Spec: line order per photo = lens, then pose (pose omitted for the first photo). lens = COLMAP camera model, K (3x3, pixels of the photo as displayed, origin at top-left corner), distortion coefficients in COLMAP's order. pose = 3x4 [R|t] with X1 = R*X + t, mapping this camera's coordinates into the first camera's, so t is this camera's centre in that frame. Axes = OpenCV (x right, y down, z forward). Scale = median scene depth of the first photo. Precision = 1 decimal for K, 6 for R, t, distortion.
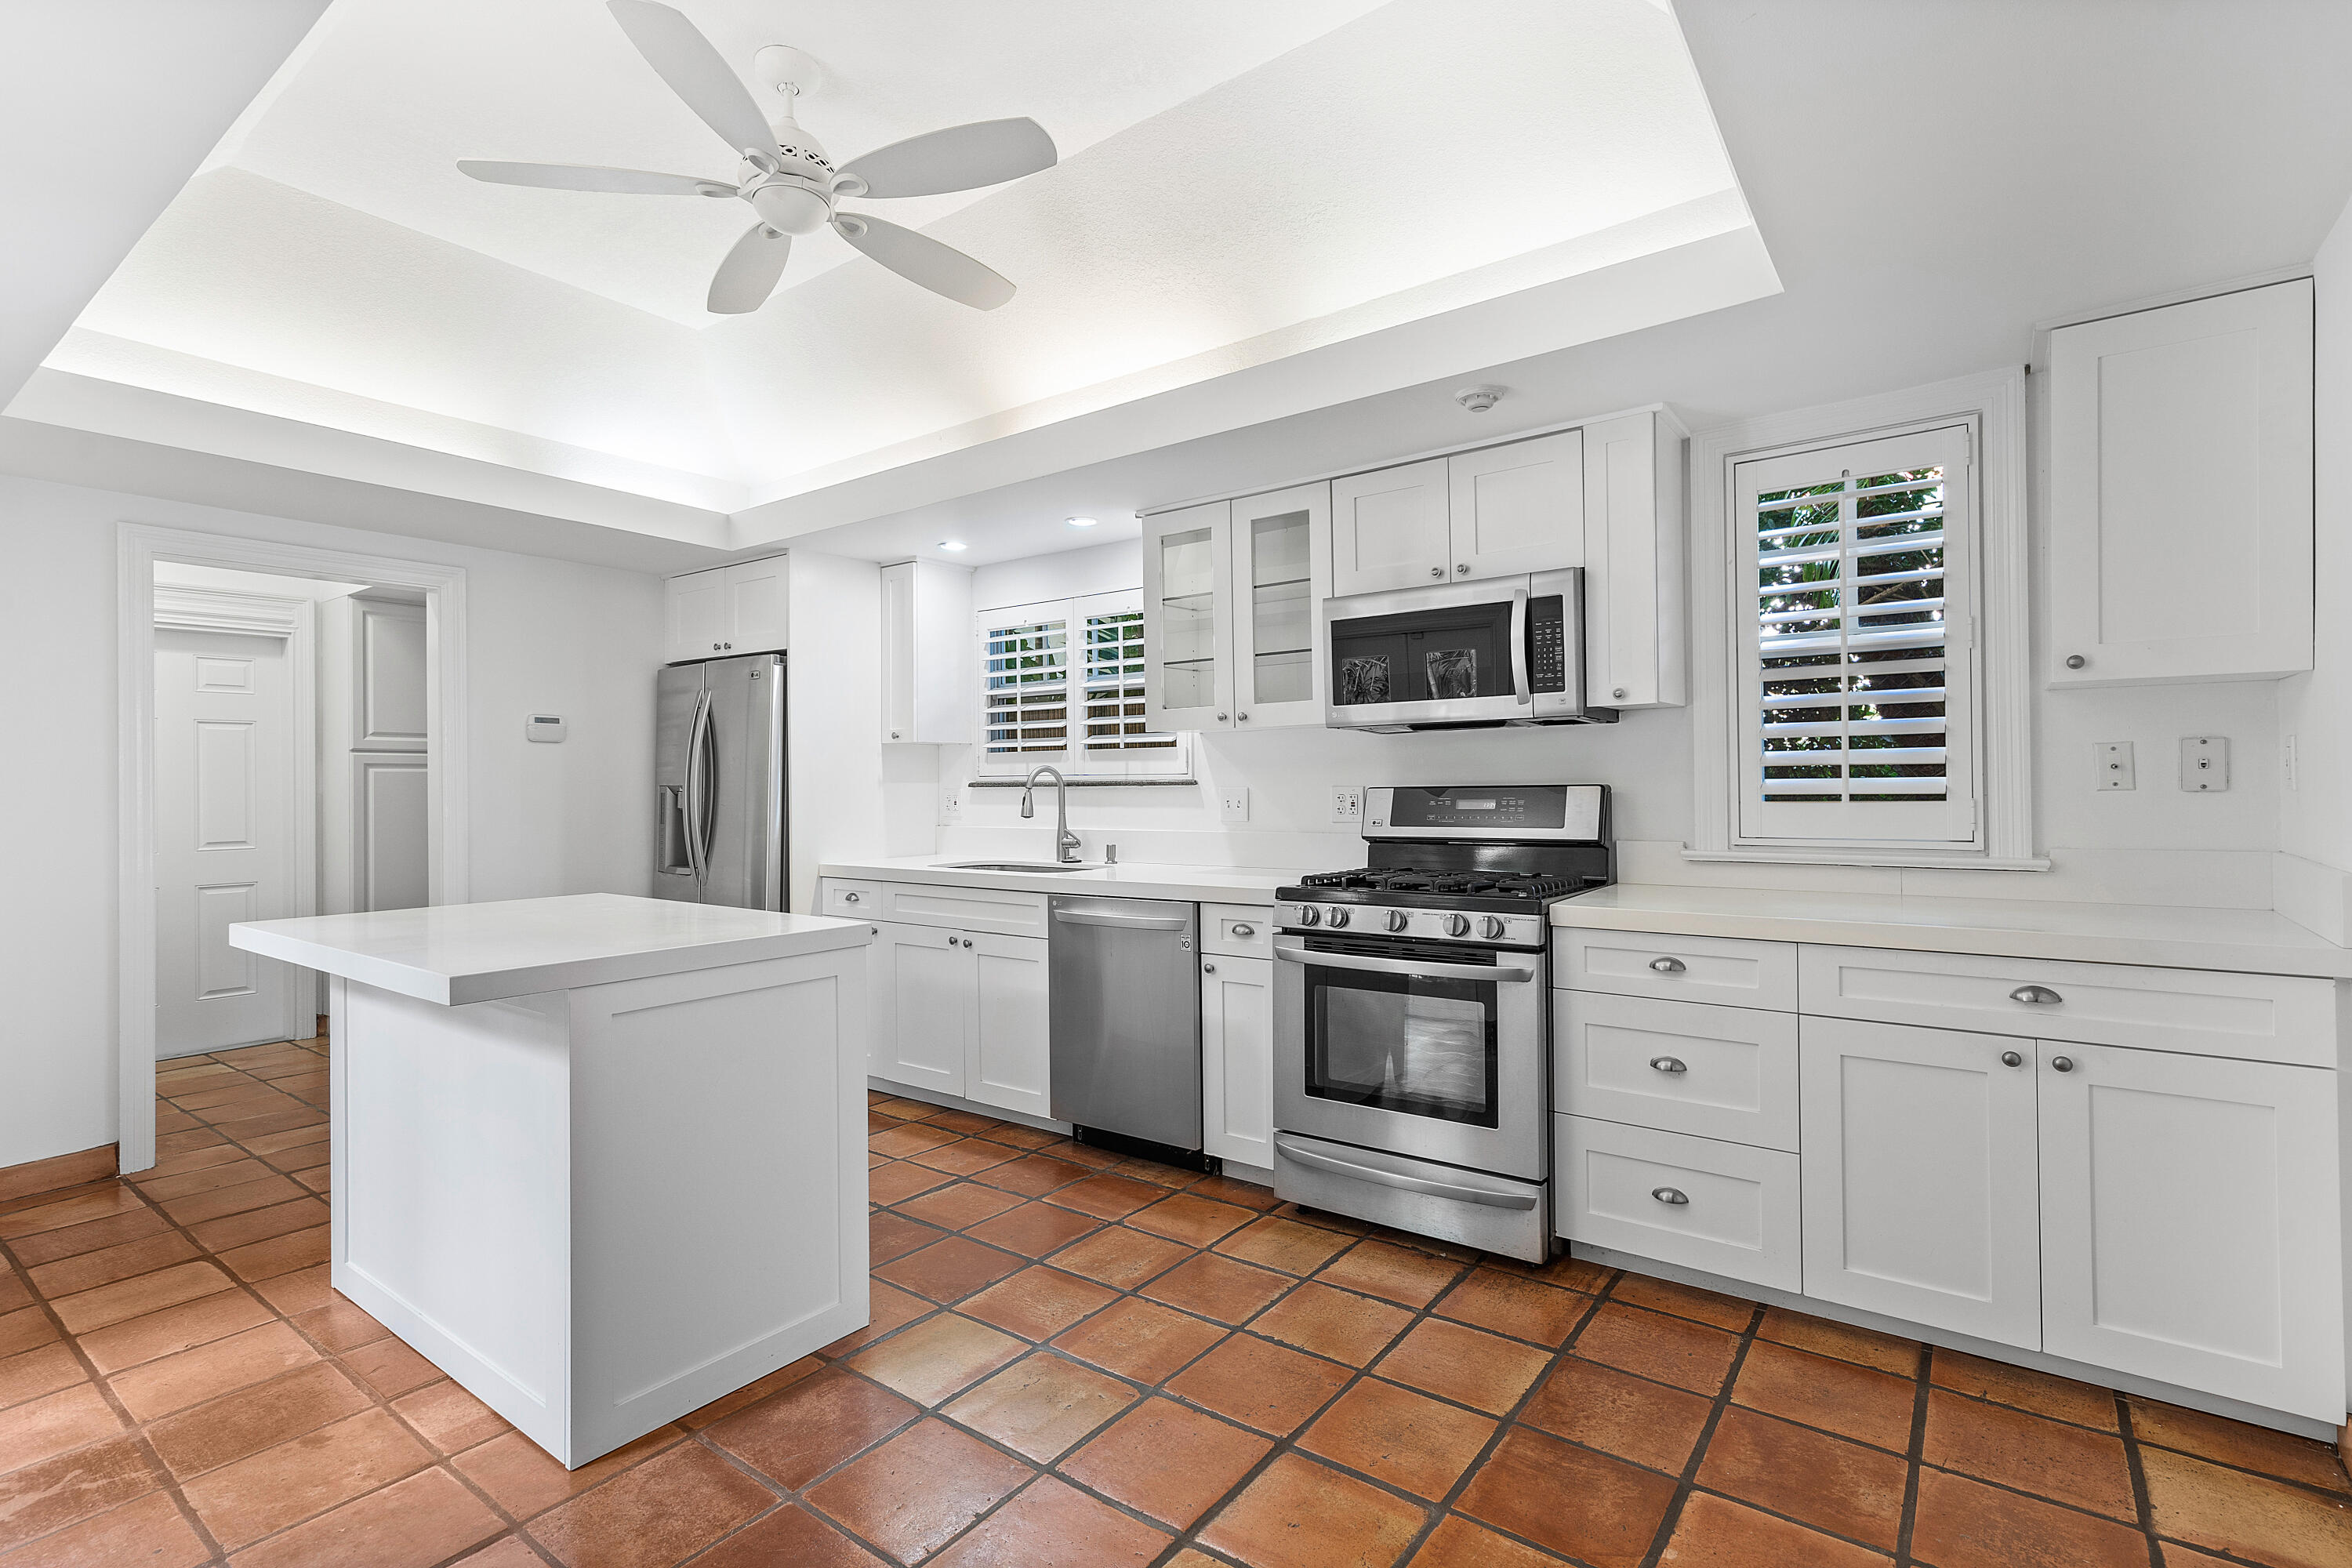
lens RADIAL K [[1108.5, 0, 1165.6], [0, 1108.5, 778.0], [0, 0, 1]] dist [0.000248, -0.000061]
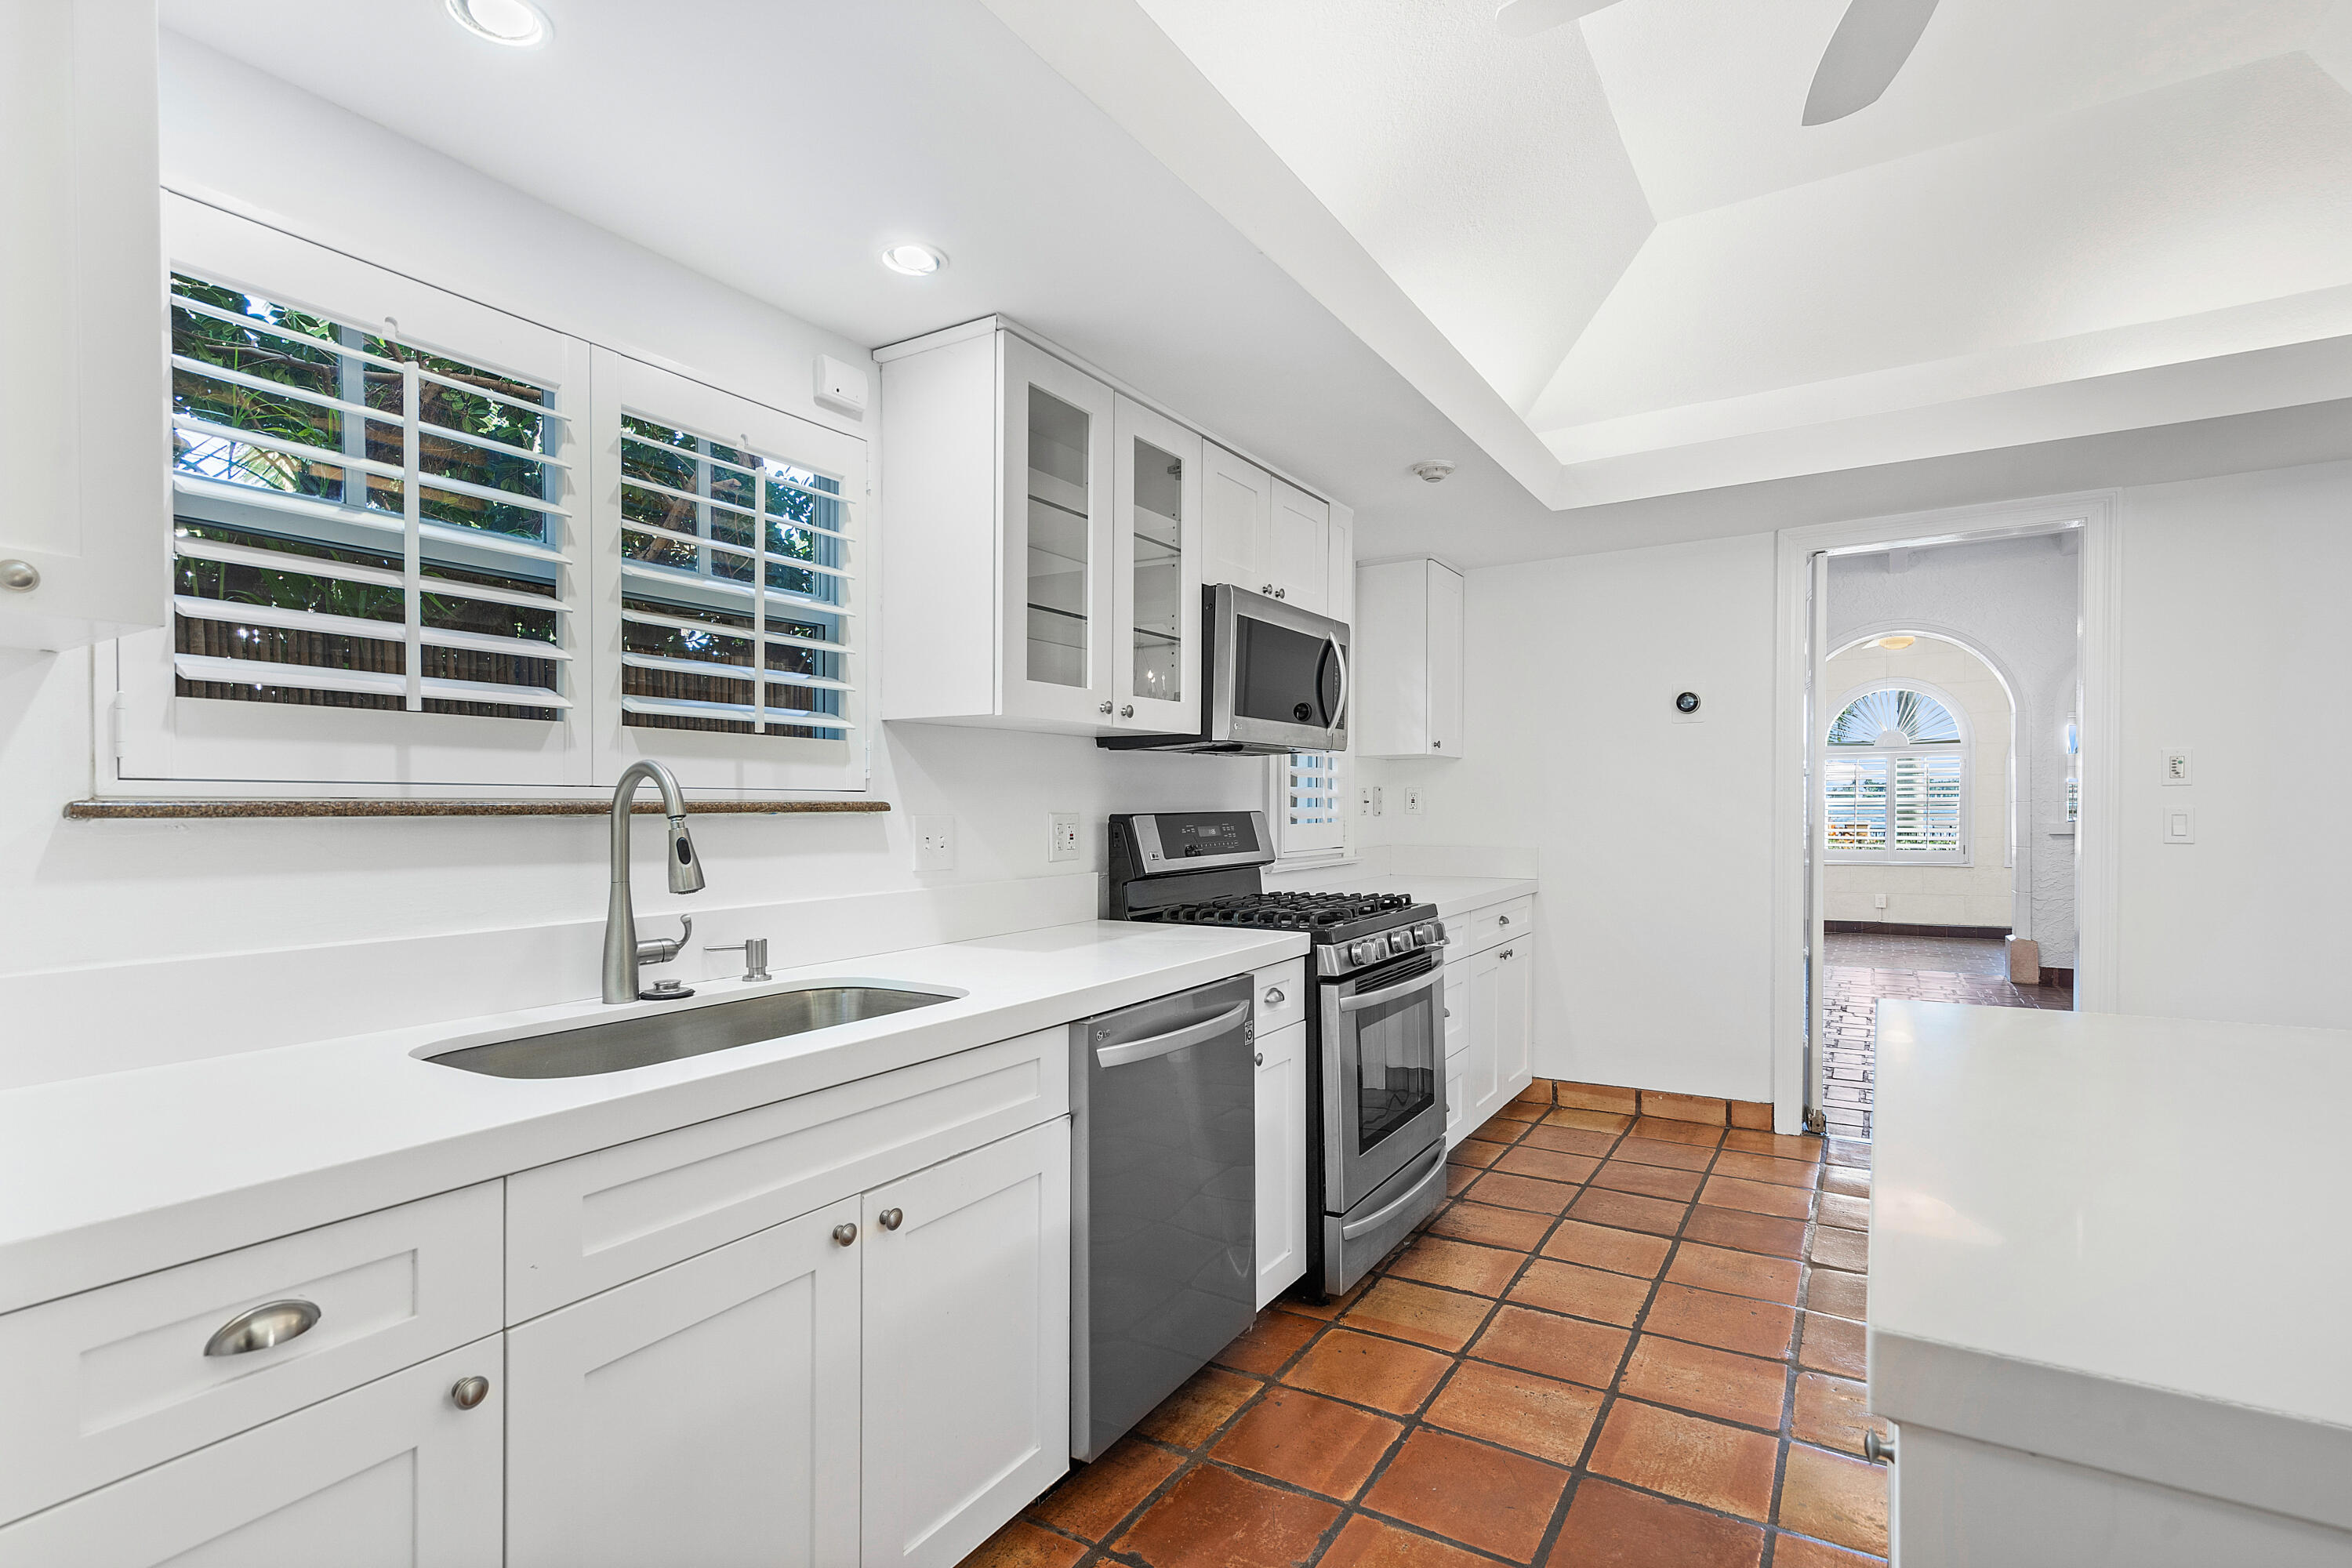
lens RADIAL K [[1108.5, 0, 1169.2], [0, 1108.5, 803.4], [0, 0, 1]] dist [0.000248, -0.000061]
pose [[-0.093536, 0.010471, 0.995561, -0.561682], [-0.002887, 0.999938, -0.010789, 0.008324], [-0.995612, -0.003884, -0.093500, 0.921879]]
